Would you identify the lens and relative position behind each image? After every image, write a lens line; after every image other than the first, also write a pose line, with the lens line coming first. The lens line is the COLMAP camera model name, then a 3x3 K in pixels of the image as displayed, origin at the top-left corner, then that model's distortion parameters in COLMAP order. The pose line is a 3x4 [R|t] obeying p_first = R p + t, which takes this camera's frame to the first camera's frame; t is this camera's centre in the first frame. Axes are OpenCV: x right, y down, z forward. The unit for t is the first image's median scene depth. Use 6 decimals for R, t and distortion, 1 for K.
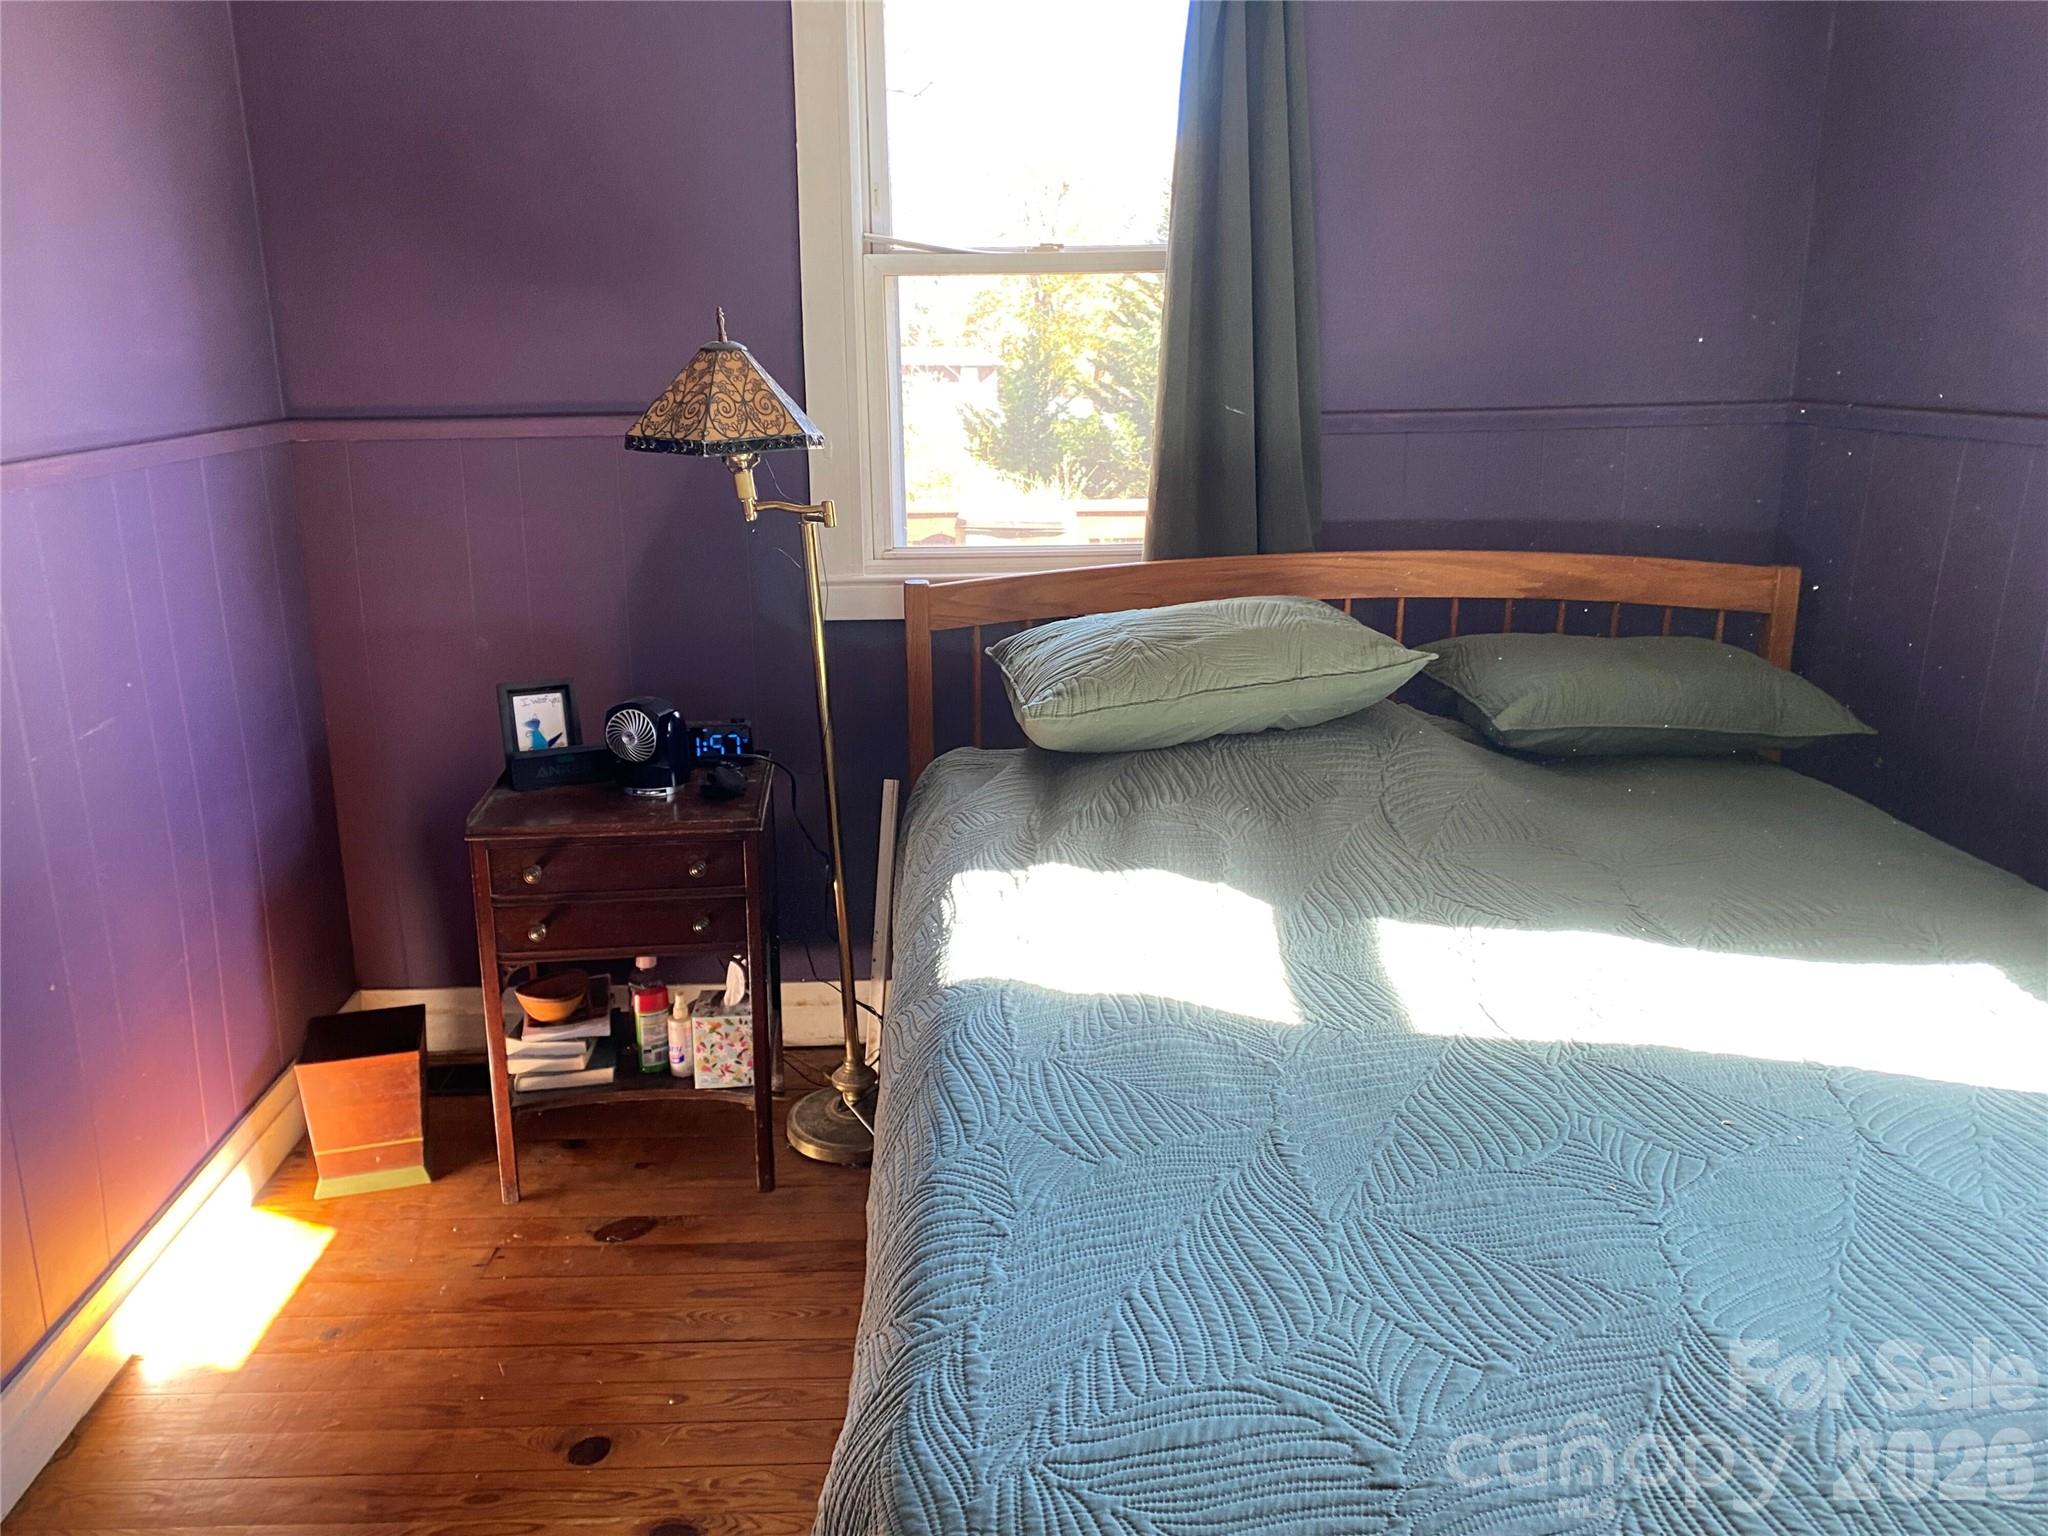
lens RADIAL K [[1570.5, 0, 1025.6], [0, 1570.5, 756.0], [0, 0, 1]] dist [0.067386, -0.075964]
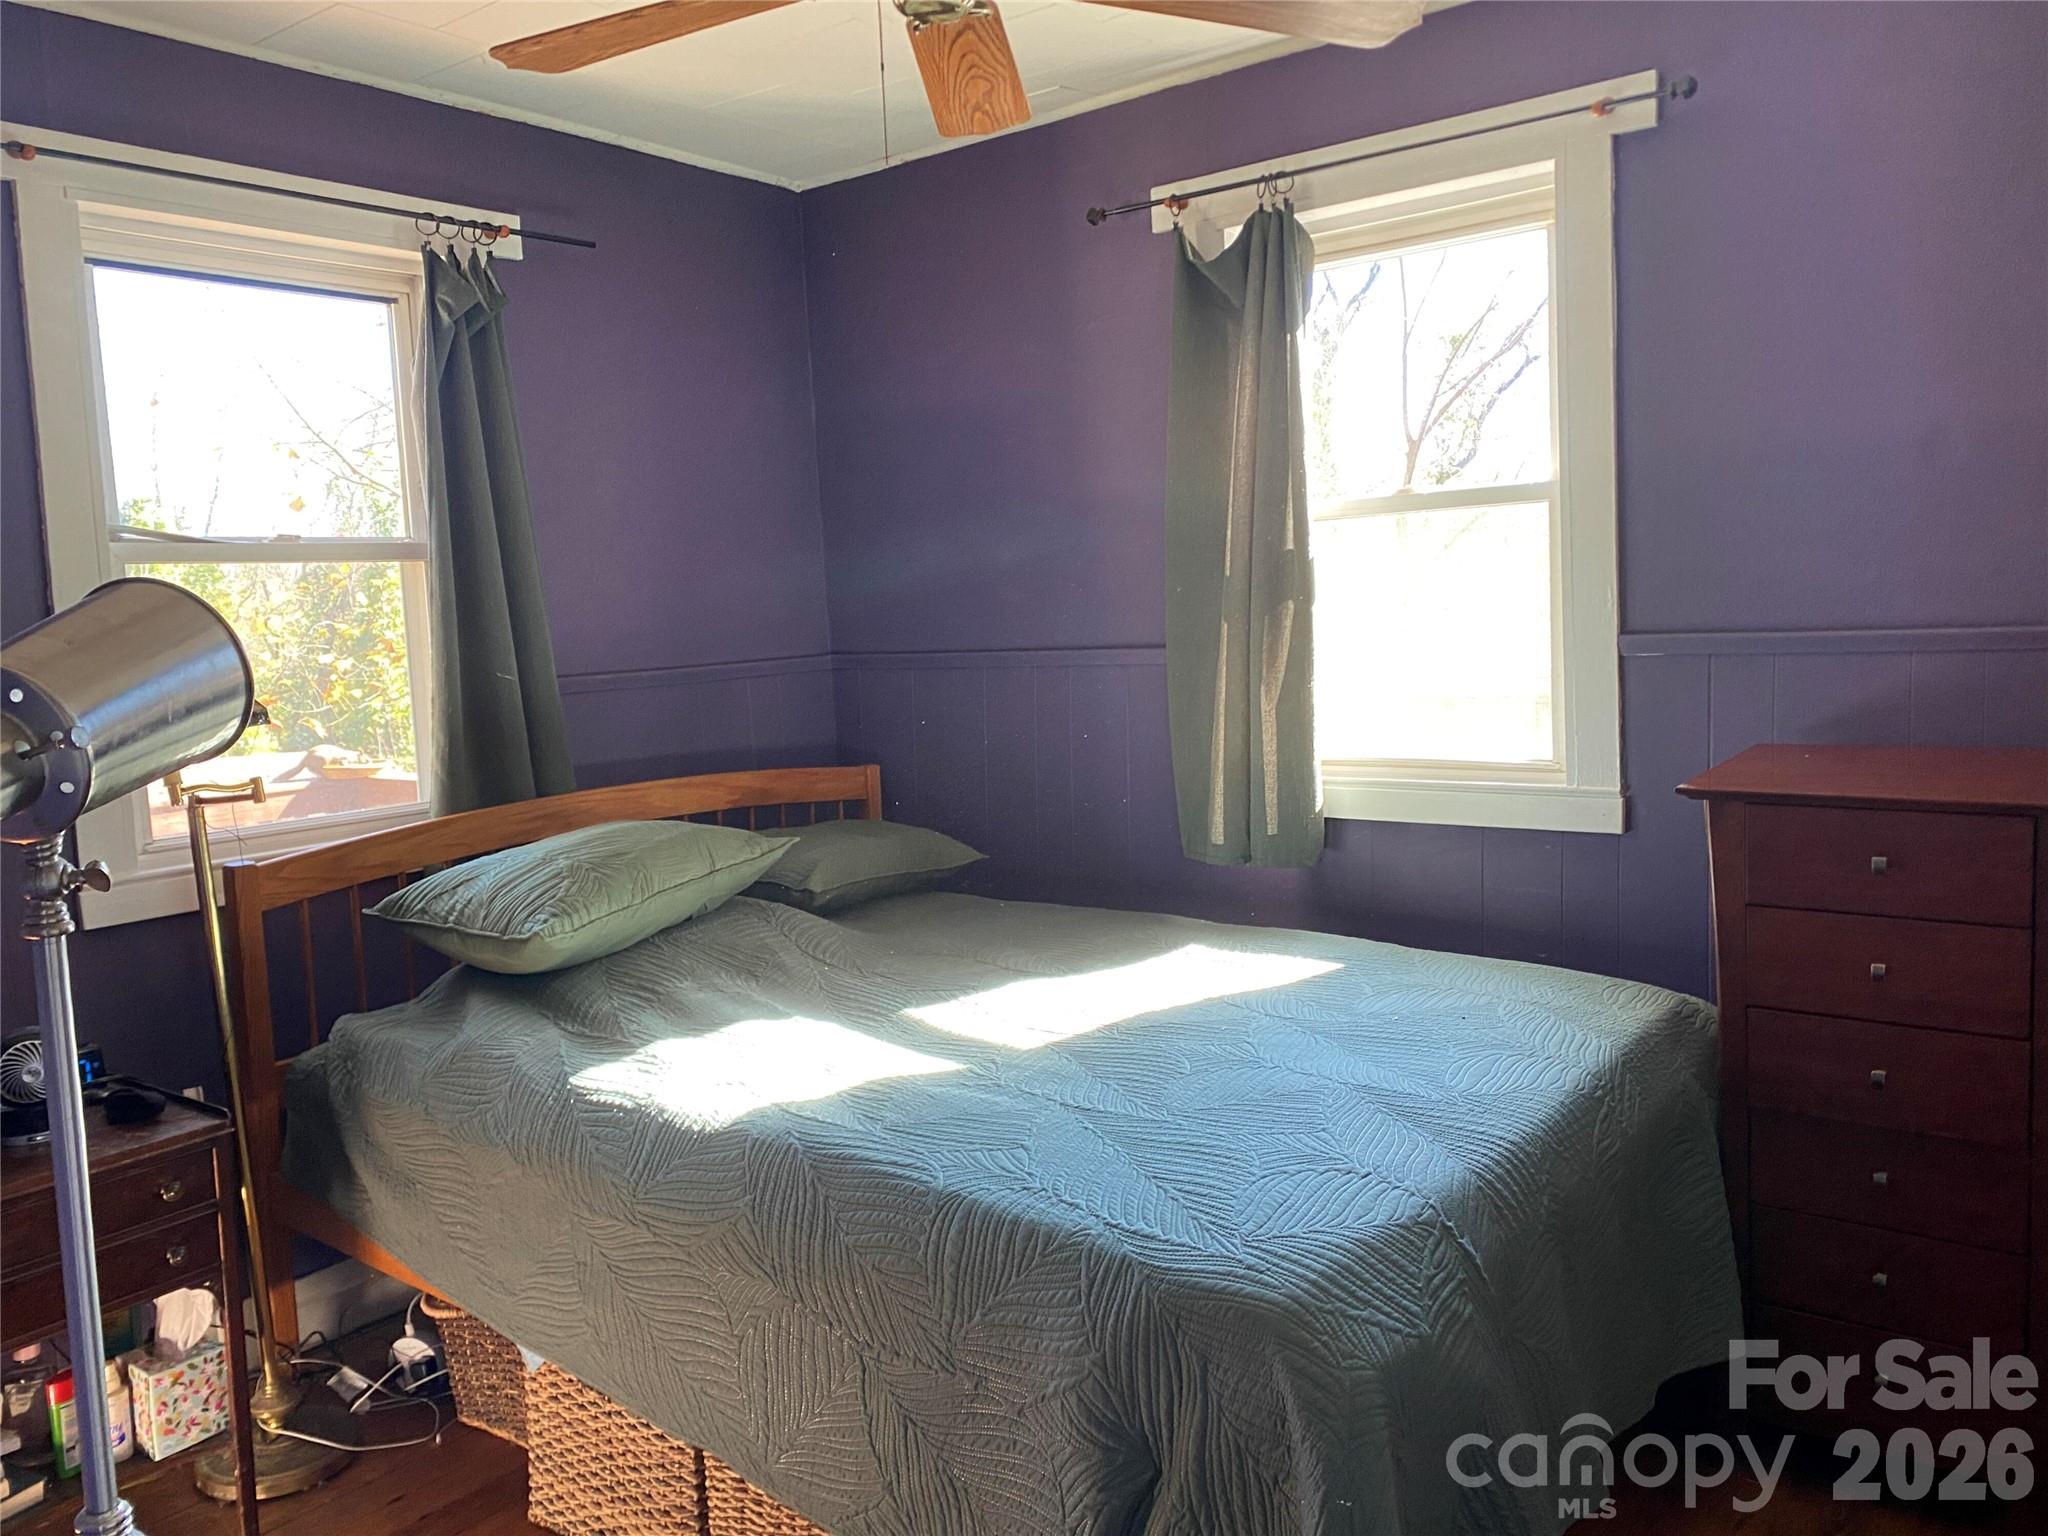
lens RADIAL K [[1570.5, 0, 1025.6], [0, 1570.5, 756.0], [0, 0, 1]] dist [0.067386, -0.075964]
pose [[0.621253, -0.091068, 0.778300, -0.561637], [0.230630, 0.970481, -0.070538, 0.006120], [-0.748902, 0.223321, 0.623917, 0.008073]]
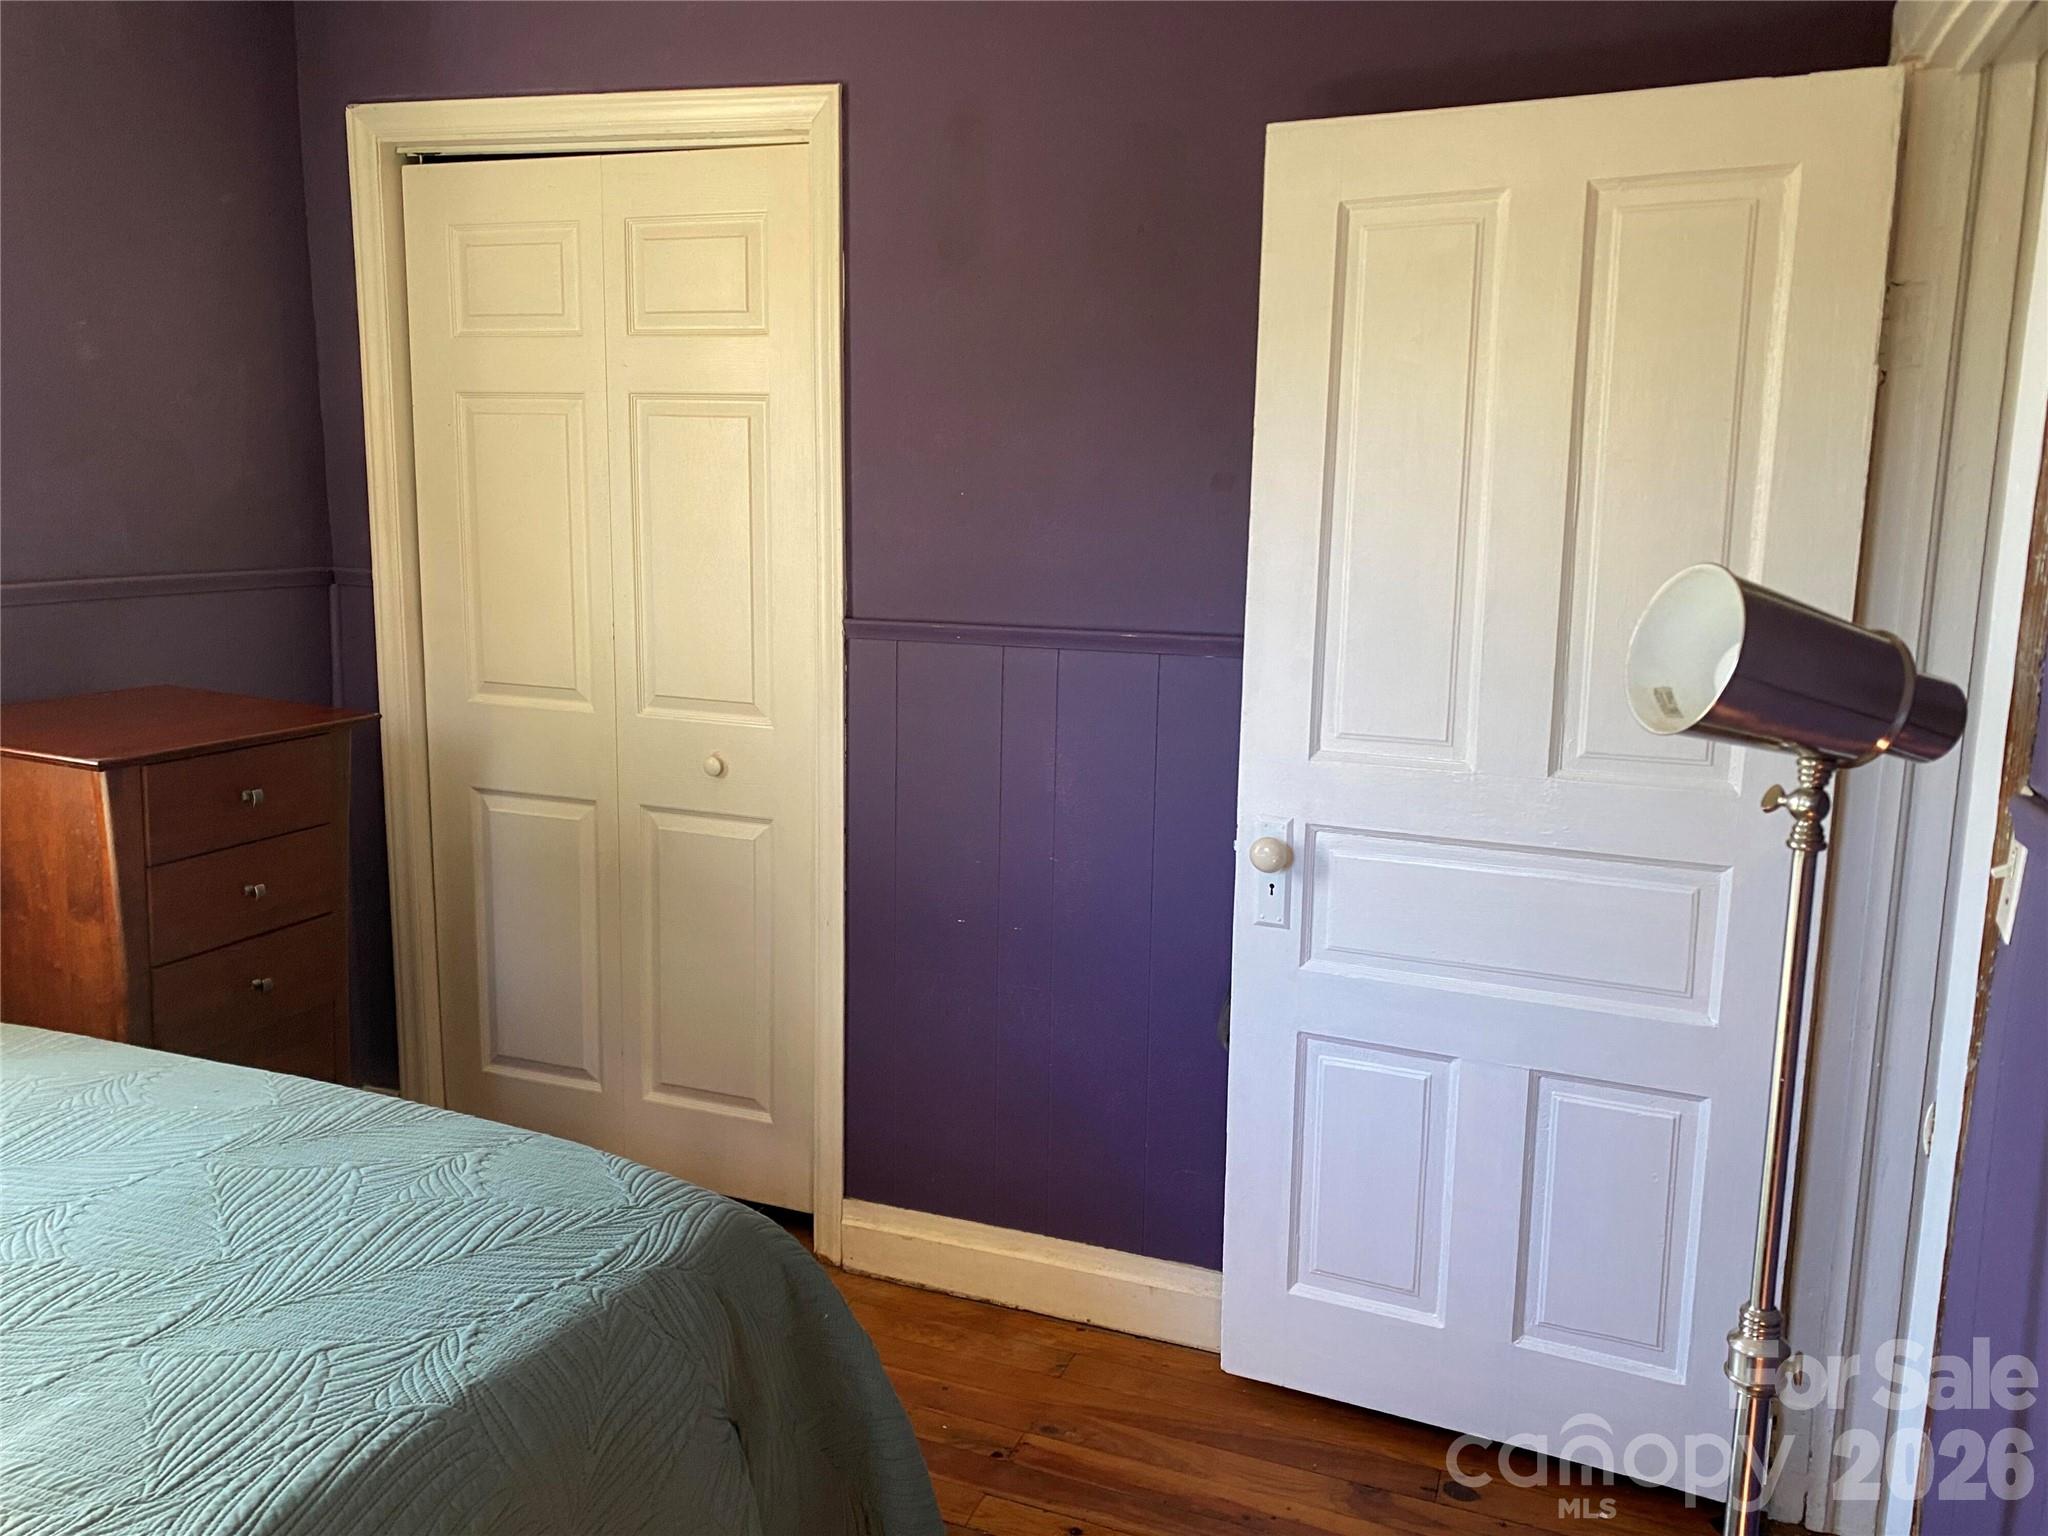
lens RADIAL K [[1570.5, 0, 1025.6], [0, 1570.5, 756.0], [0, 0, 1]] dist [0.067386, -0.075964]
pose [[-0.936534, -0.063679, 0.344746, -0.373196], [0.079713, 0.918928, 0.386287, -0.236682], [-0.341395, 0.389251, -0.855531, 0.836791]]
